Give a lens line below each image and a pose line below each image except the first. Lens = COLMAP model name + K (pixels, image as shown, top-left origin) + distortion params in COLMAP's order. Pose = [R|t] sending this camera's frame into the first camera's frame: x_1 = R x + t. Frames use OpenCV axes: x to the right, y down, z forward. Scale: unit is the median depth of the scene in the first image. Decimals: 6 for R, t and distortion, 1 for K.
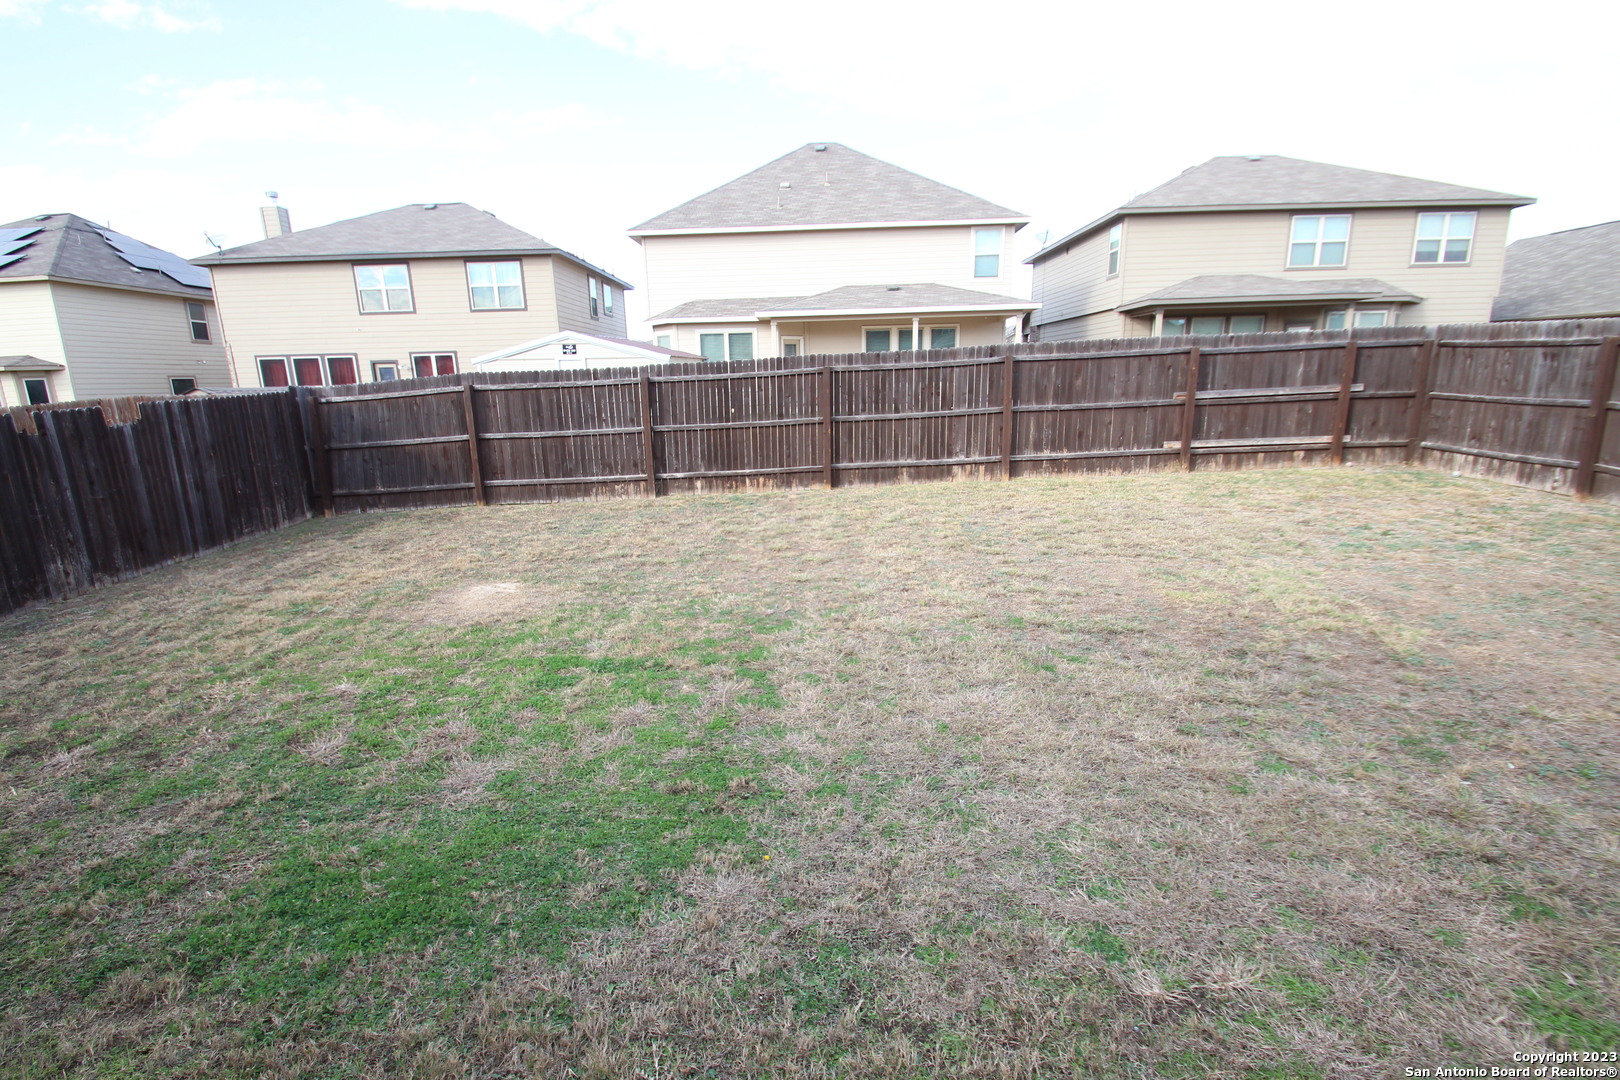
lens RADIAL K [[748.3, 0, 800.6], [0, 748.3, 546.6], [0, 0, 1]] dist [0.002469, -0.008526]
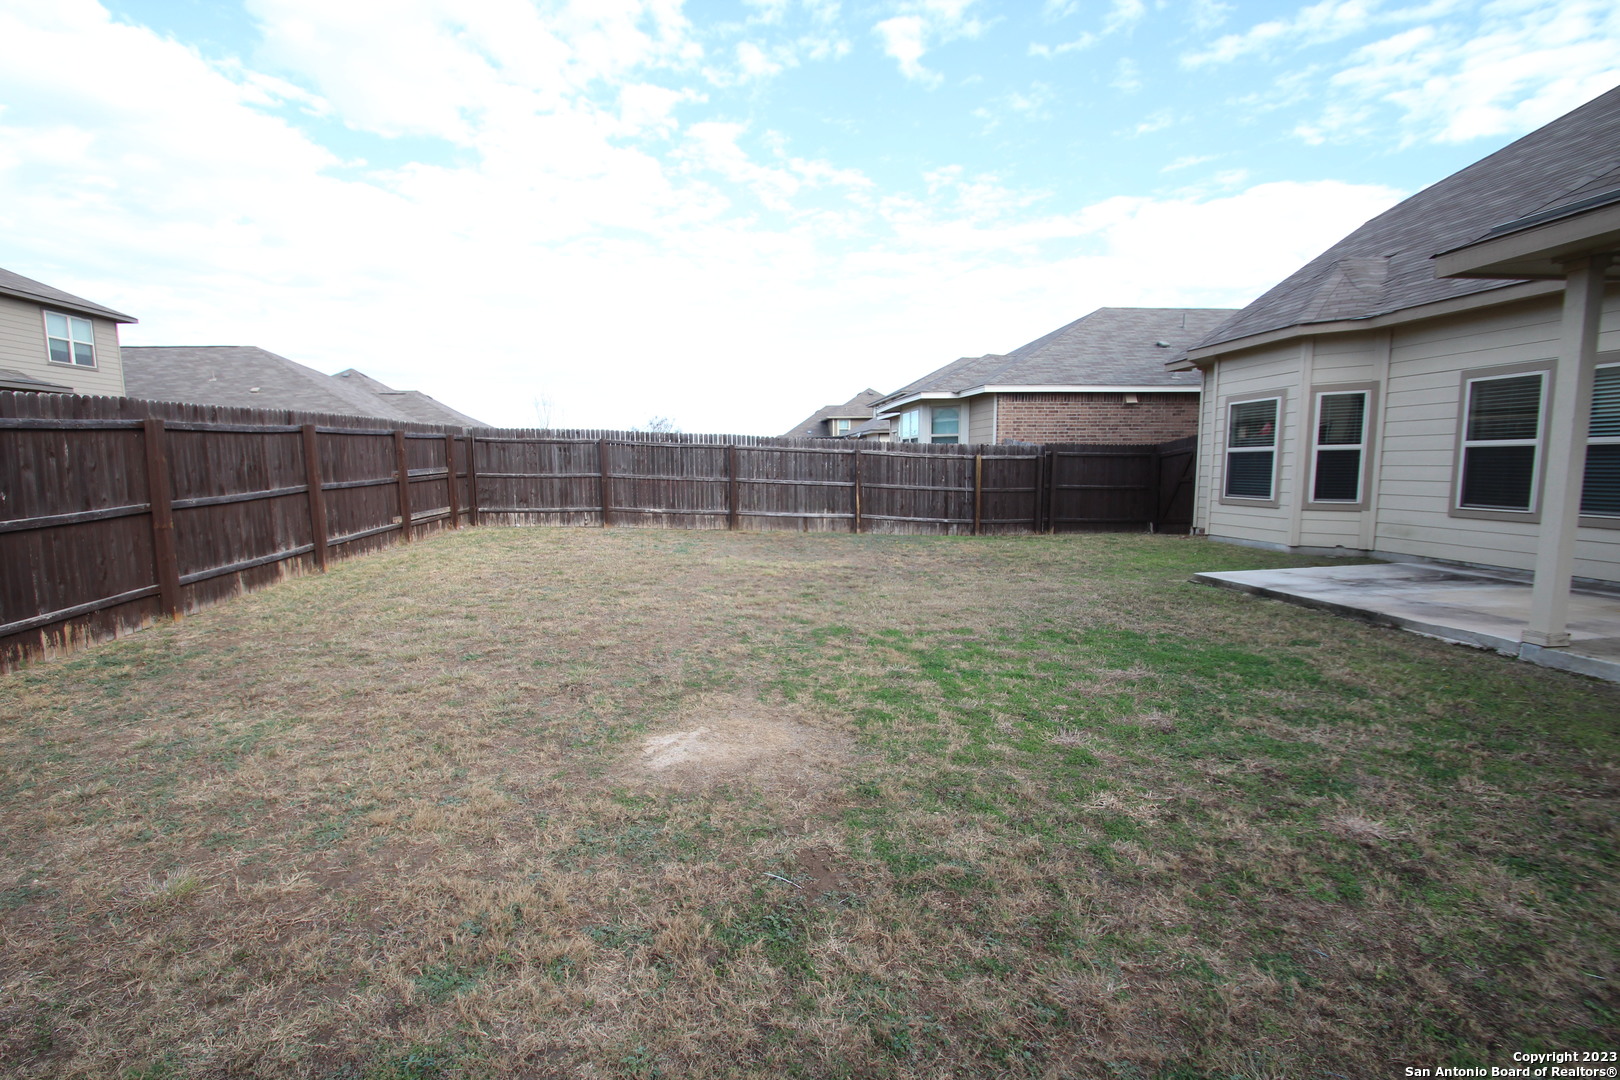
lens RADIAL K [[748.3, 0, 795.0], [0, 748.3, 545.4], [0, 0, 1]] dist [0.002469, -0.008526]
pose [[-0.122348, -0.081647, 0.989123, -0.605215], [0.231470, 0.966780, 0.108434, -0.085474], [-0.965118, 0.242219, -0.099385, 0.569654]]
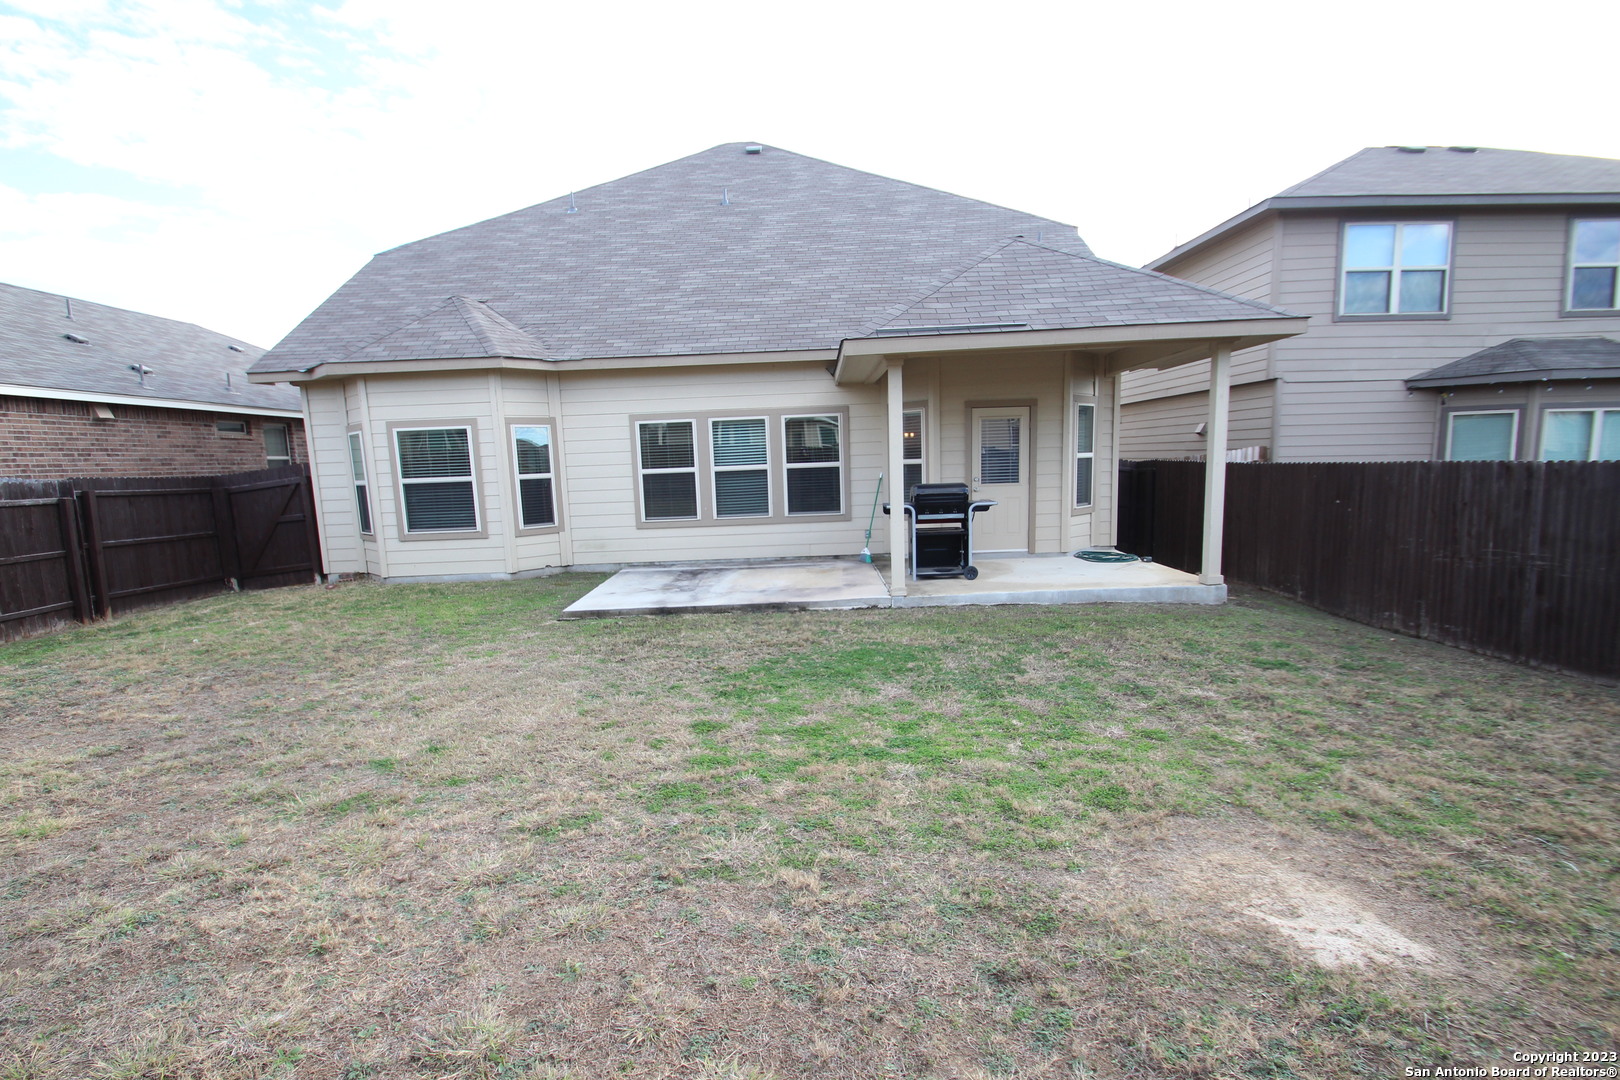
lens RADIAL K [[748.3, 0, 804.4], [0, 748.3, 549.6], [0, 0, 1]] dist [0.002469, -0.008526]
pose [[-0.998160, 0.060374, 0.005671, -0.108299], [0.058775, 0.940215, 0.335470, -0.171467], [0.014922, 0.335186, -0.942034, 0.787125]]
